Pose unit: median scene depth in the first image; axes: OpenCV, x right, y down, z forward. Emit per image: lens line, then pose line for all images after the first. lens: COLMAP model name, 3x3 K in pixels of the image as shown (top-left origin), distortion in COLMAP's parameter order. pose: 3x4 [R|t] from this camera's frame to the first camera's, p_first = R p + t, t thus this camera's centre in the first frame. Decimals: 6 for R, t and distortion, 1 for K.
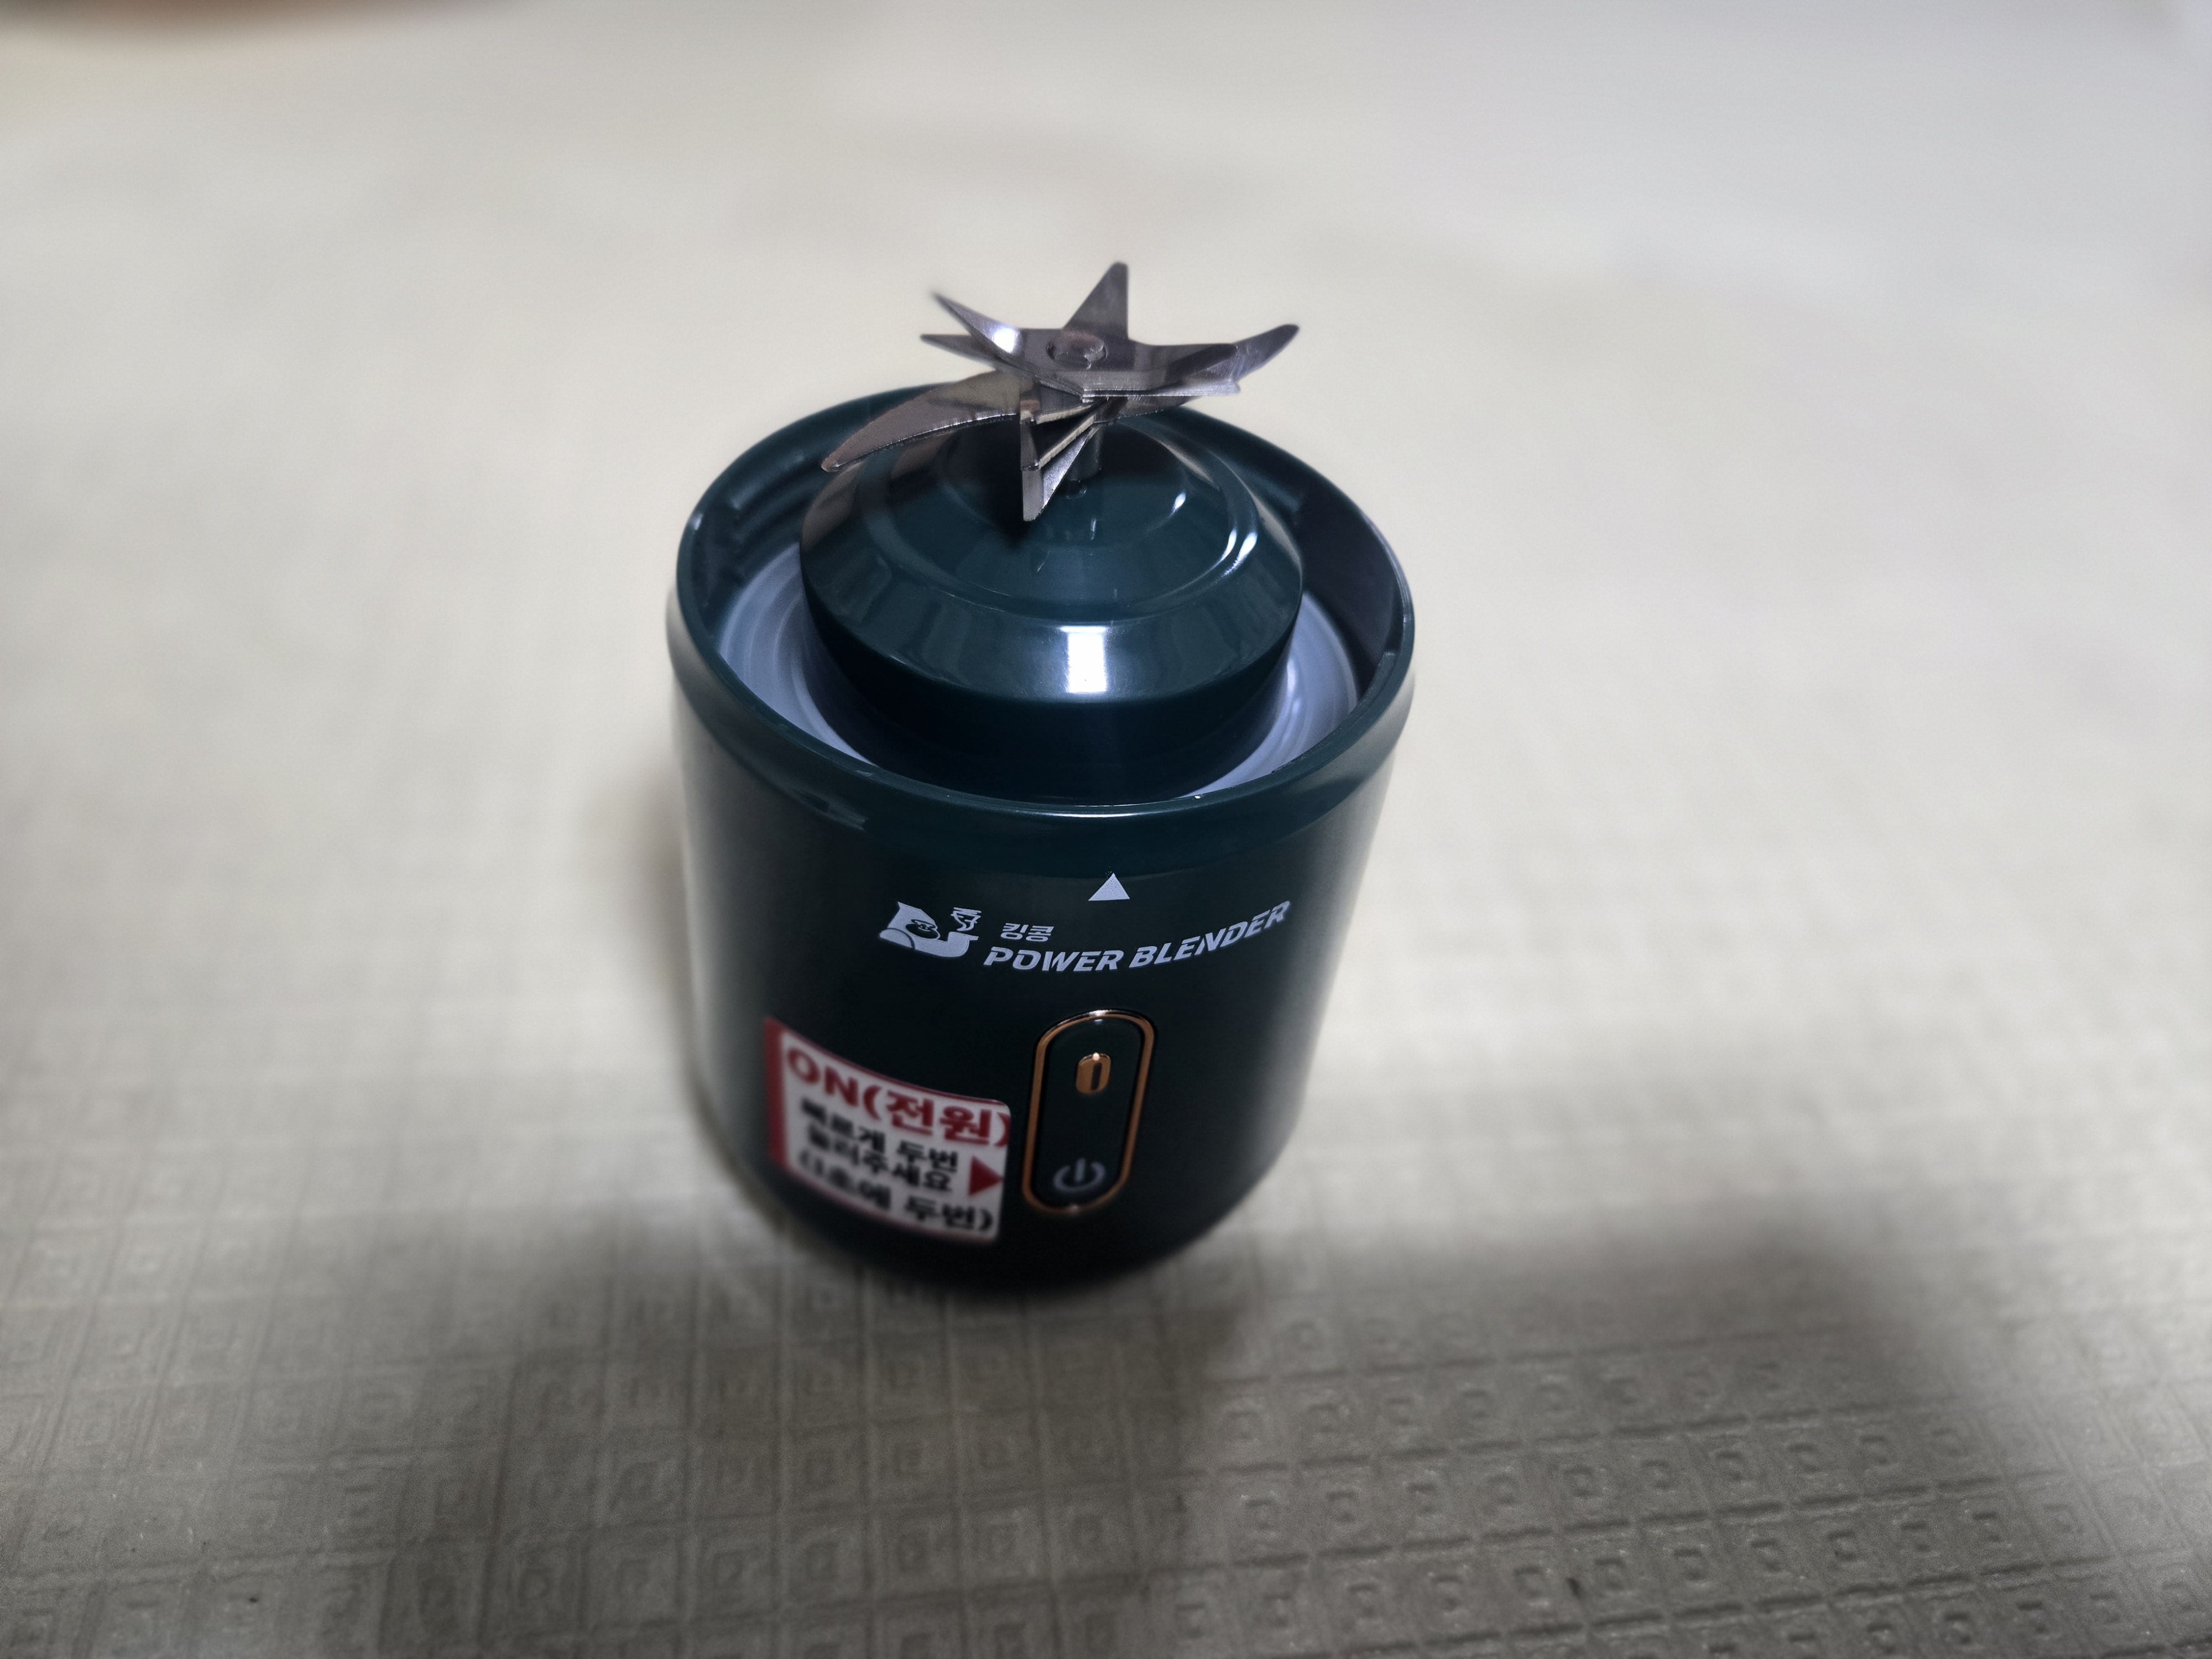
lens RADIAL K [[1554.2, 0, 1111.9], [0, 1554.2, 830.5], [0, 0, 1]] dist [-0.002970, 0.001537]
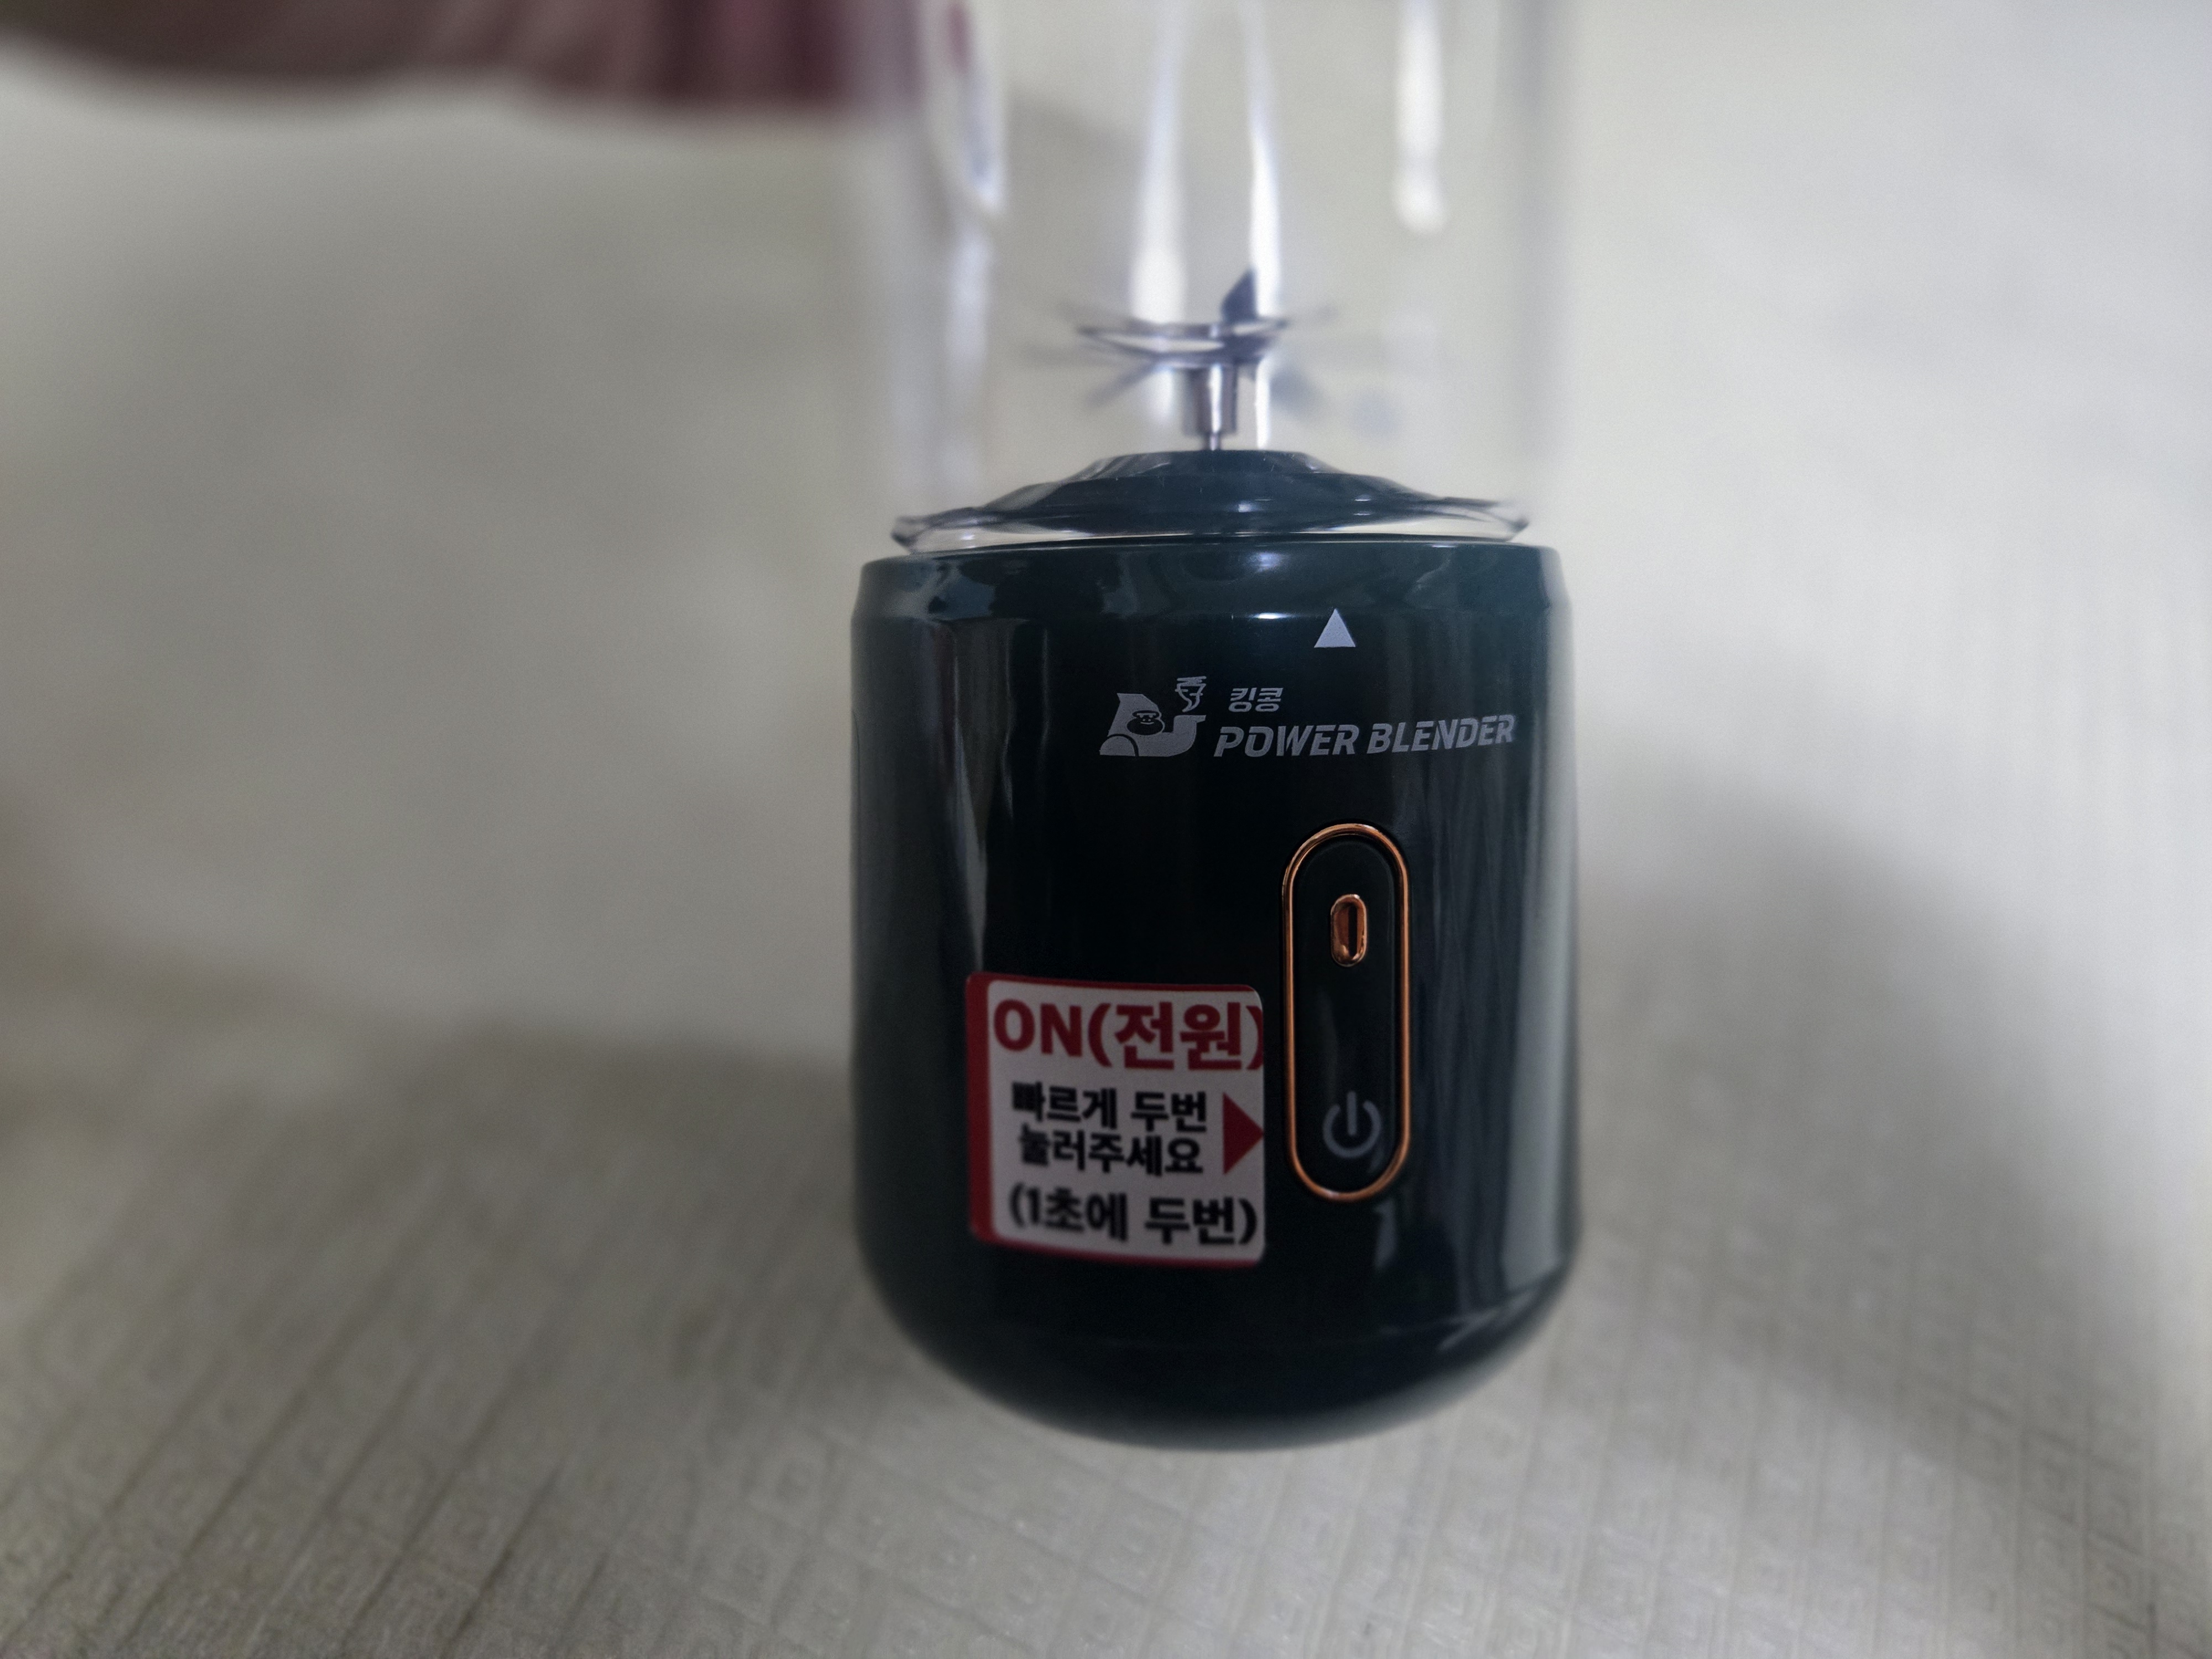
lens RADIAL K [[1554.2, 0, 1098.3], [0, 1554.2, 831.6], [0, 0, 1]] dist [-0.002970, 0.001537]
pose [[0.990698, -0.133661, 0.025525, -0.165588], [0.122392, 0.793271, -0.596440, 0.612361], [0.059473, 0.594016, 0.802251, 0.248852]]
